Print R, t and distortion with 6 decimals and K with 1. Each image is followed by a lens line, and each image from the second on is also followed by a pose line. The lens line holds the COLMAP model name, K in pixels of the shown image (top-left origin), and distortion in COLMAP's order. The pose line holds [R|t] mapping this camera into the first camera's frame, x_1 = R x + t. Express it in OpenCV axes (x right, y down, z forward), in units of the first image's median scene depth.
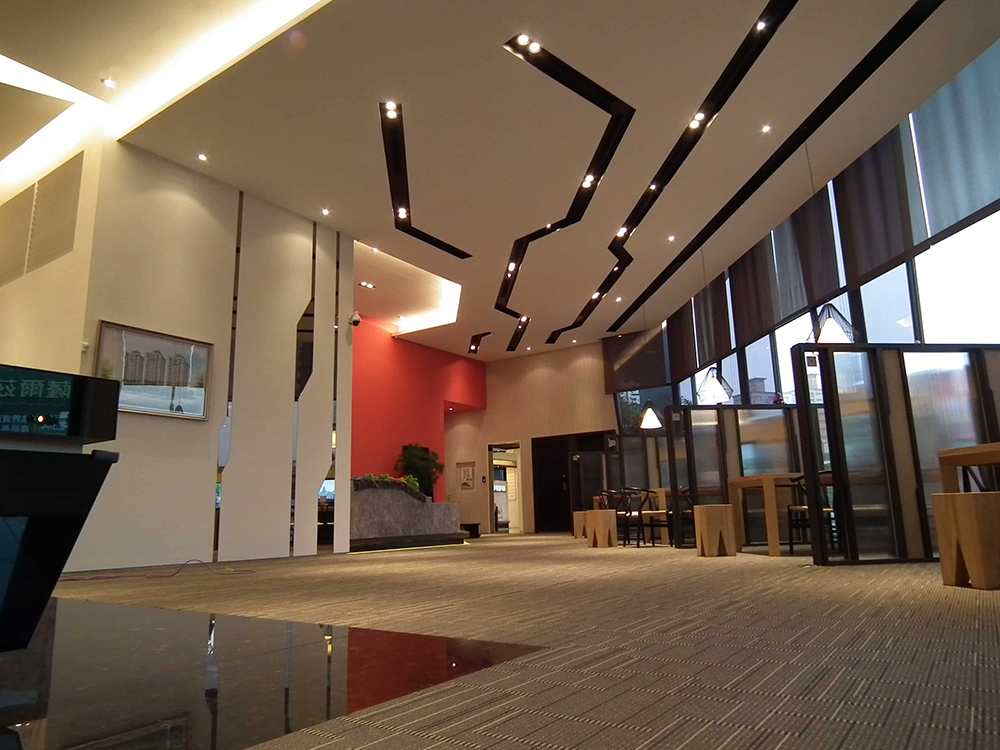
lens RADIAL K [[687.2, 0, 461.5], [0, 687.2, 375.1], [0, 0, 1]] dist [-0.000246, -0.001584]
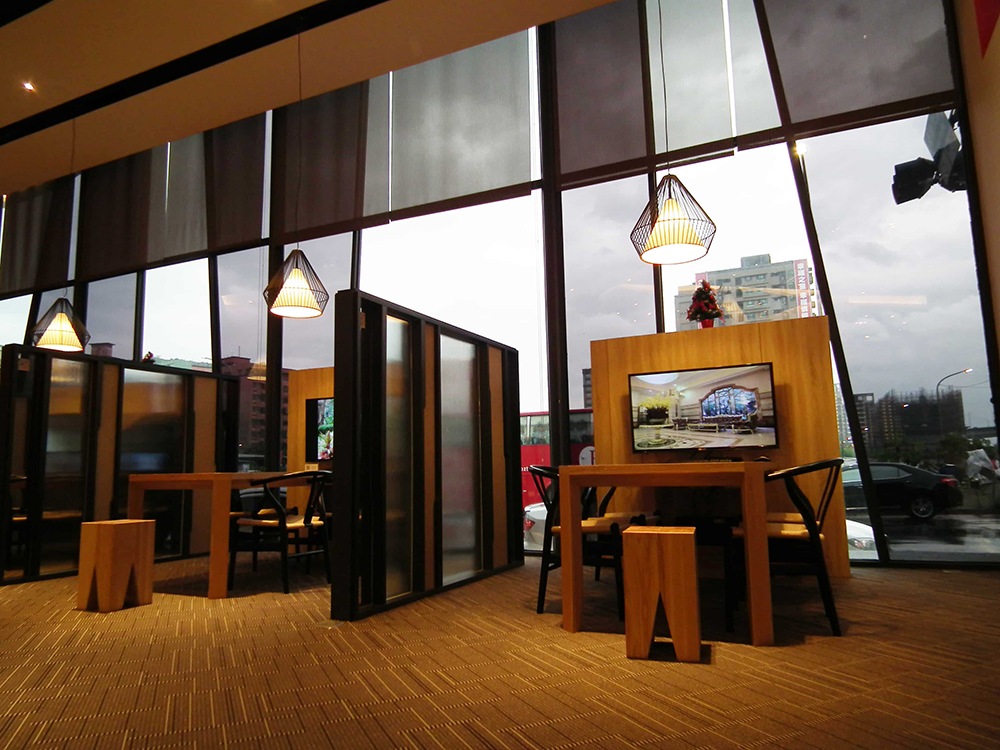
lens RADIAL K [[698.0, 0, 502.1], [0, 698.0, 398.9], [0, 0, 1]] dist [0.007818, 0.001209]
pose [[0.472934, 0.145226, 0.869047, -0.010092], [-0.187301, 0.980351, -0.061898, 0.062765], [-0.860960, -0.133500, 0.490842, 0.340719]]
